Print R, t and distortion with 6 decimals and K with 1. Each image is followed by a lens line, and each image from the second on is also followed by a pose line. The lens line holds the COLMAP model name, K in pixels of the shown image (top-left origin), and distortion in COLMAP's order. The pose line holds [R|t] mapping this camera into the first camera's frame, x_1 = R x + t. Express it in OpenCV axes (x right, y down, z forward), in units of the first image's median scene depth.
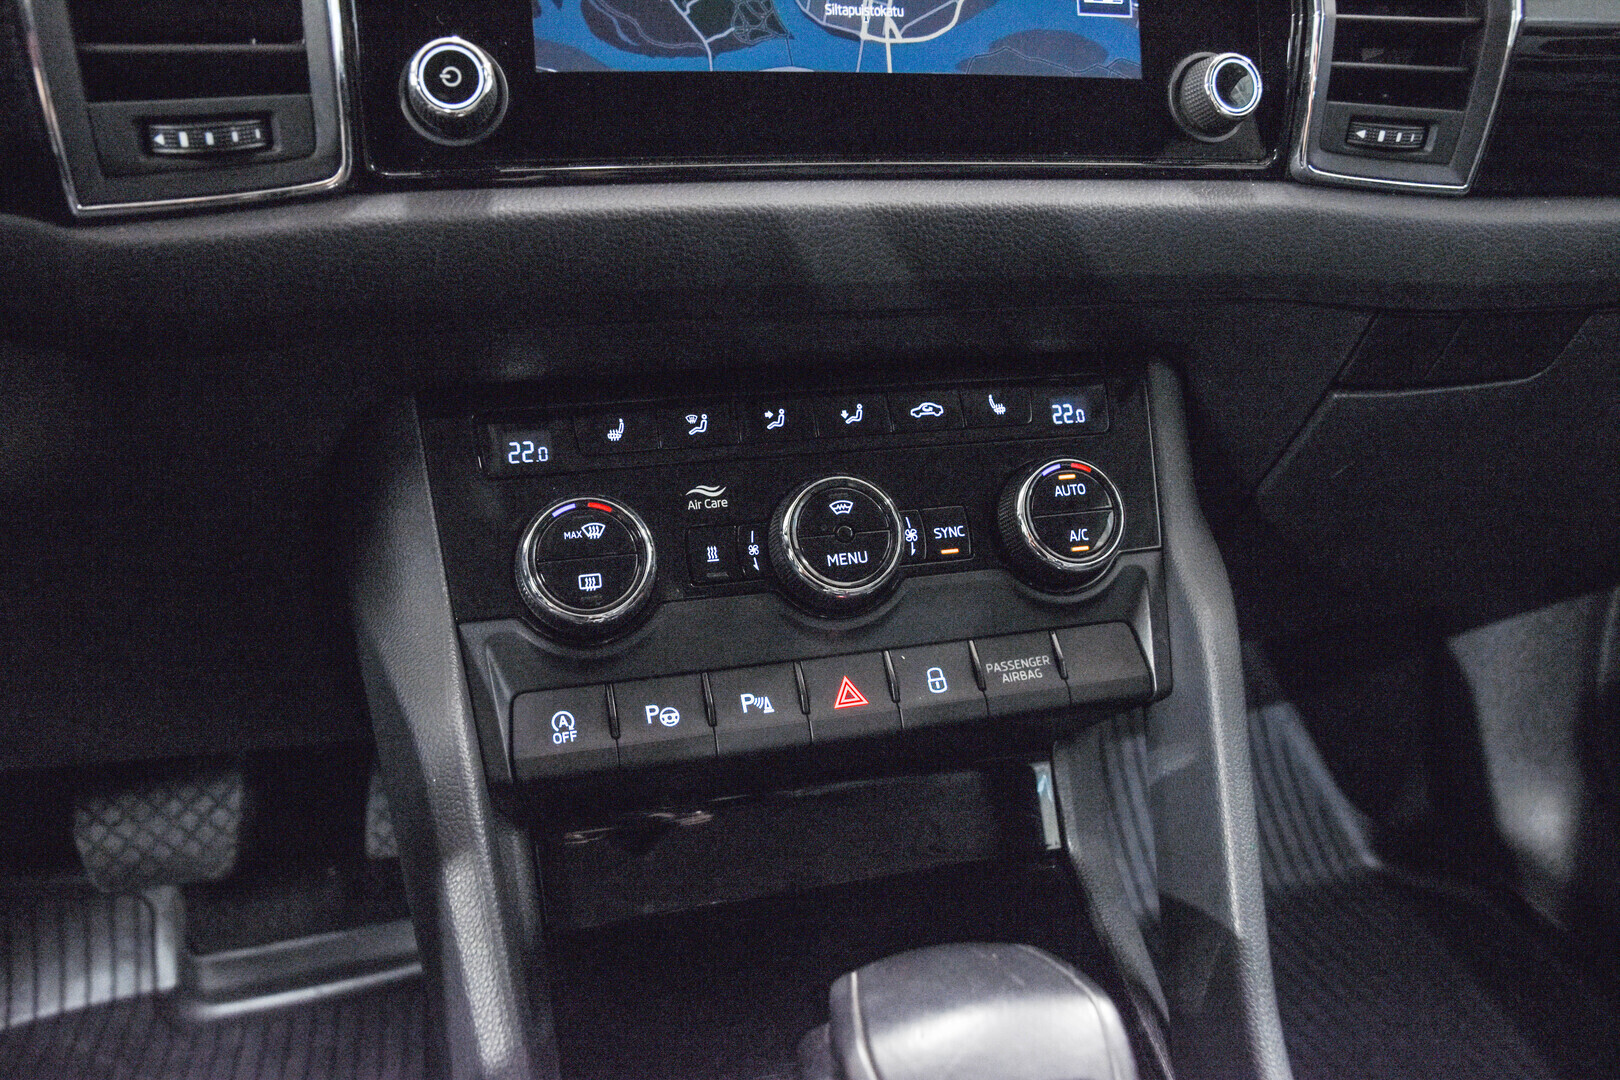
lens RADIAL K [[1162.5, 0, 810.0], [0, 1162.5, 540.0], [0, 0, 1]] dist [-0.135513, 0.088808]
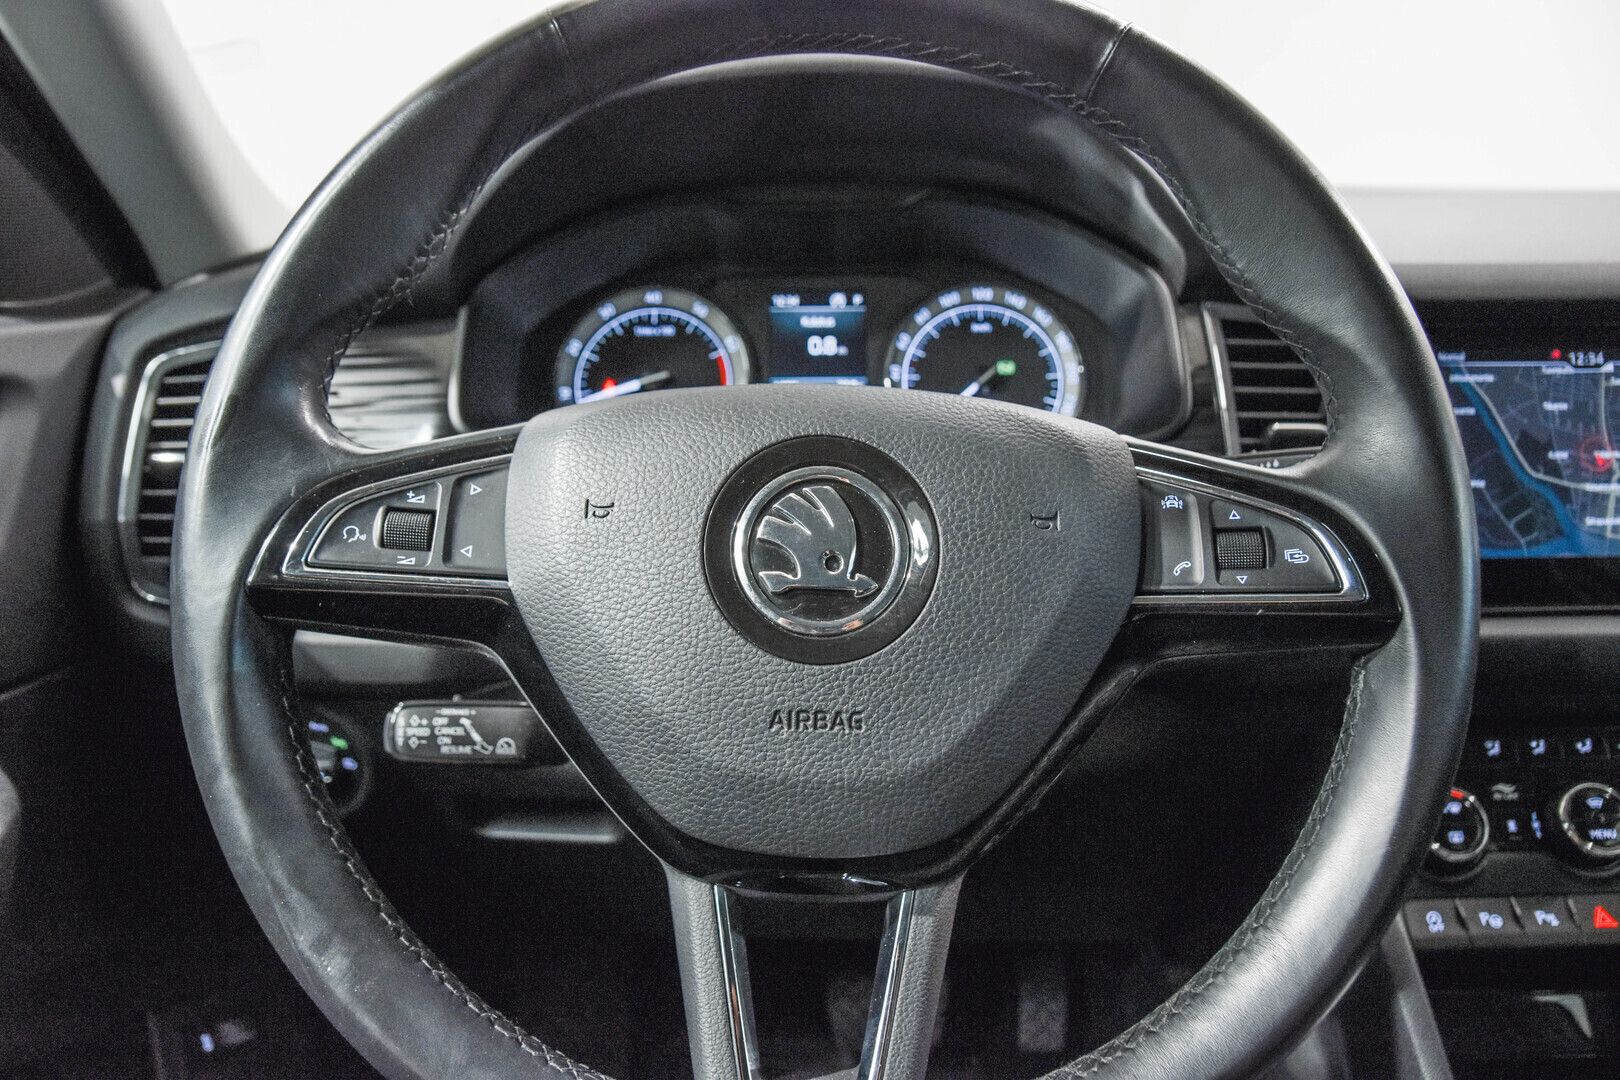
lens RADIAL K [[1162.5, 0, 810.0], [0, 1162.5, 540.0], [0, 0, 1]] dist [-0.135513, 0.088808]
pose [[0.961687, 0.017773, -0.273575, -0.634953], [-0.081422, 0.971386, -0.223113, 0.052519], [0.261781, 0.236839, 0.935616, -0.897616]]
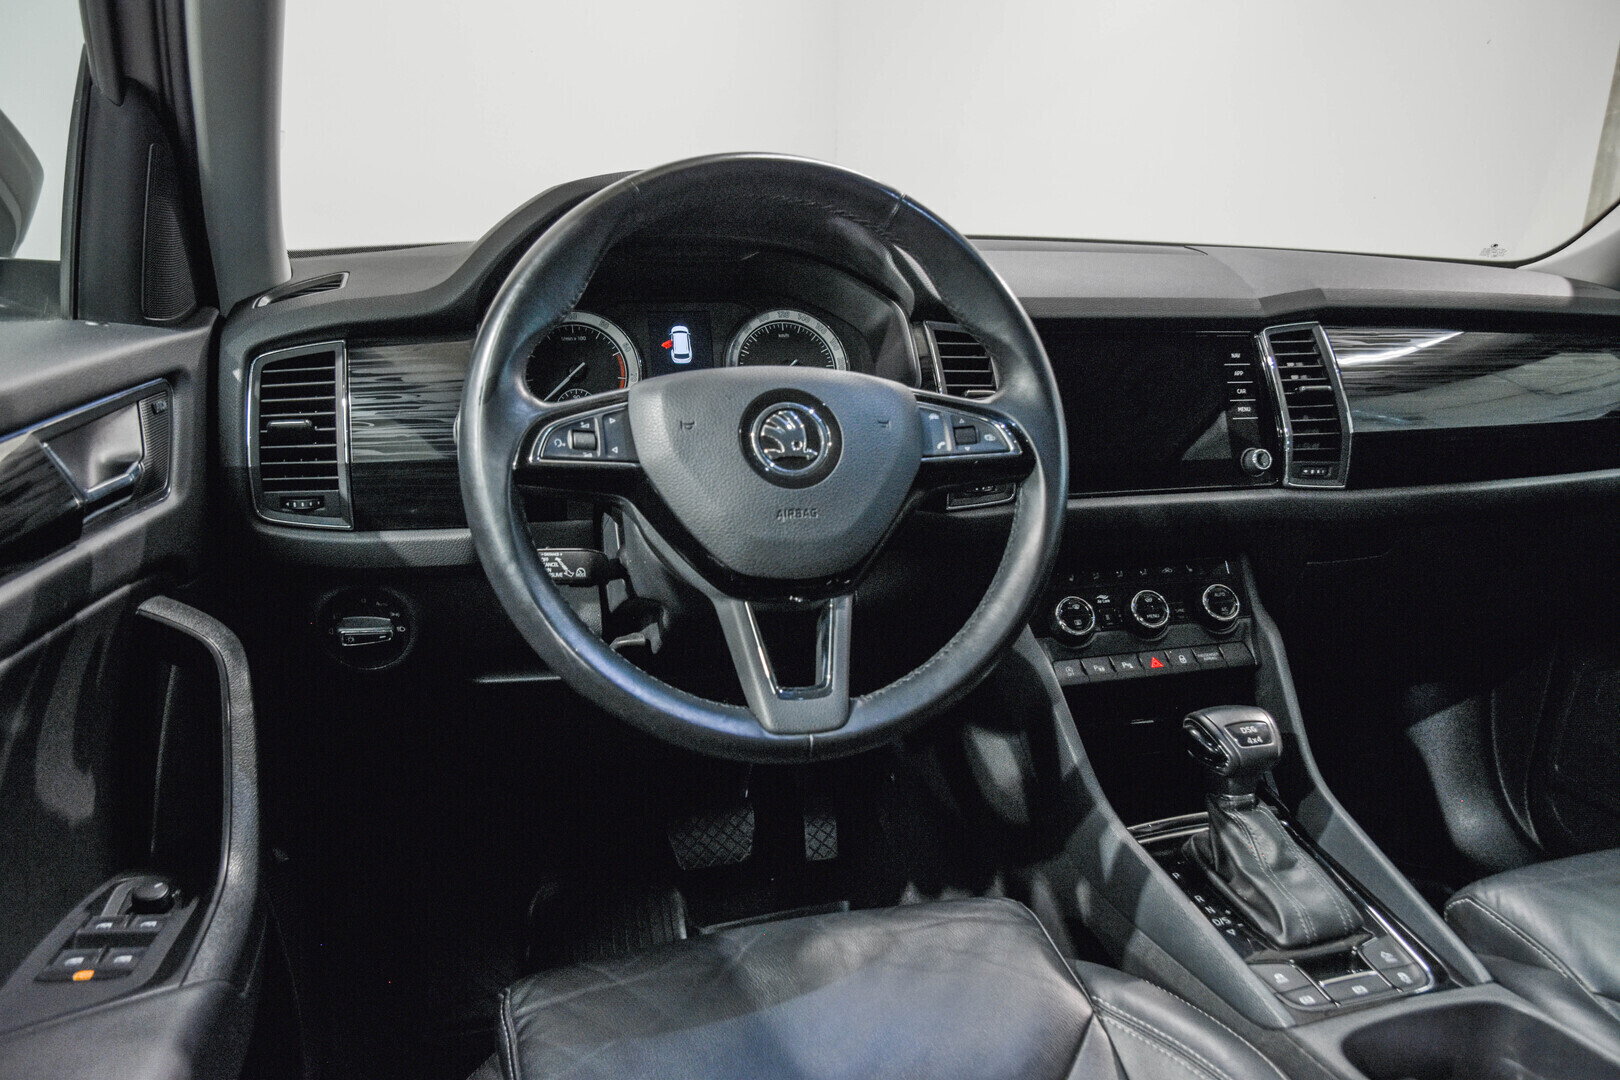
lens RADIAL K [[1162.5, 0, 810.0], [0, 1162.5, 540.0], [0, 0, 1]] dist [-0.135513, 0.088808]
pose [[0.999528, -0.030501, -0.003742, -0.832097], [0.028797, 0.972182, -0.232449, 0.486365], [0.010728, 0.232232, 0.972601, -1.941215]]
